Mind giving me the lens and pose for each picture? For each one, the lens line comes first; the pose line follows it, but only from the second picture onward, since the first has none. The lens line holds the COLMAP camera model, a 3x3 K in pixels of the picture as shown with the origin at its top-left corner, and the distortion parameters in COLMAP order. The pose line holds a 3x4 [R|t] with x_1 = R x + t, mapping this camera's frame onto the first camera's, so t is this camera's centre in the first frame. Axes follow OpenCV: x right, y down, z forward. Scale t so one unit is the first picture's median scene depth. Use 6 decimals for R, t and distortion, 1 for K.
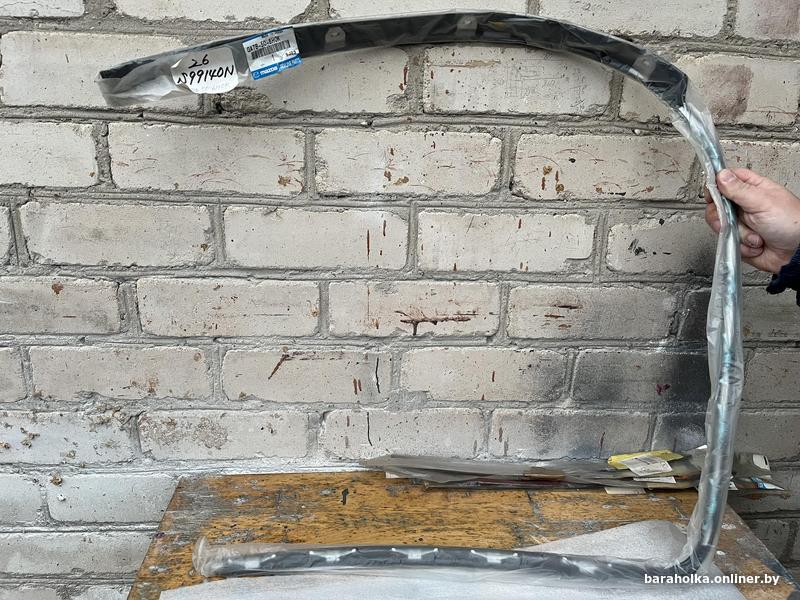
lens RADIAL K [[618.3, 0, 400.0], [0, 618.3, 300.0], [0, 0, 1]] dist [0.072389, -0.120219]
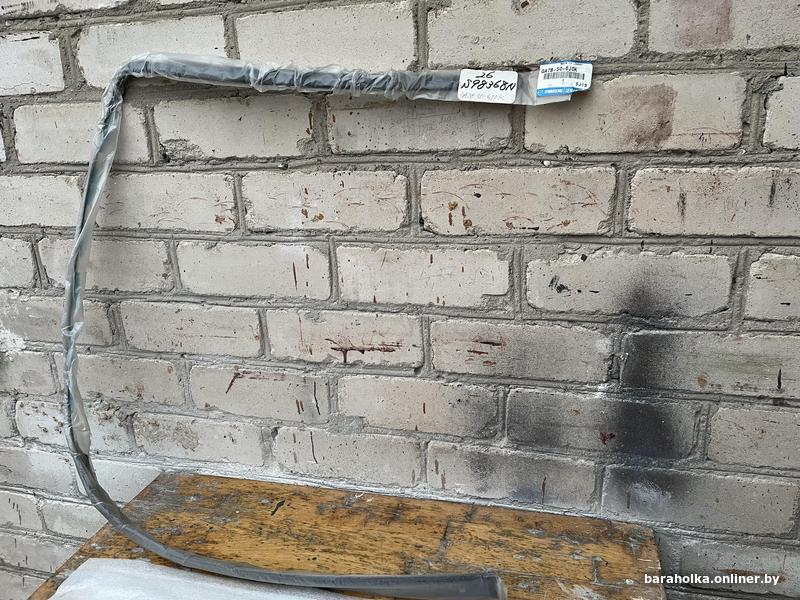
lens RADIAL K [[618.2, 0, 400.0], [0, 618.2, 300.0], [0, 0, 1]] dist [0.077013, -0.139290]
pose [[0.946632, 0.031908, -0.320732, 0.446163], [-0.033324, 0.999444, 0.001078, -0.053171], [0.320588, 0.009668, 0.947169, 0.038459]]
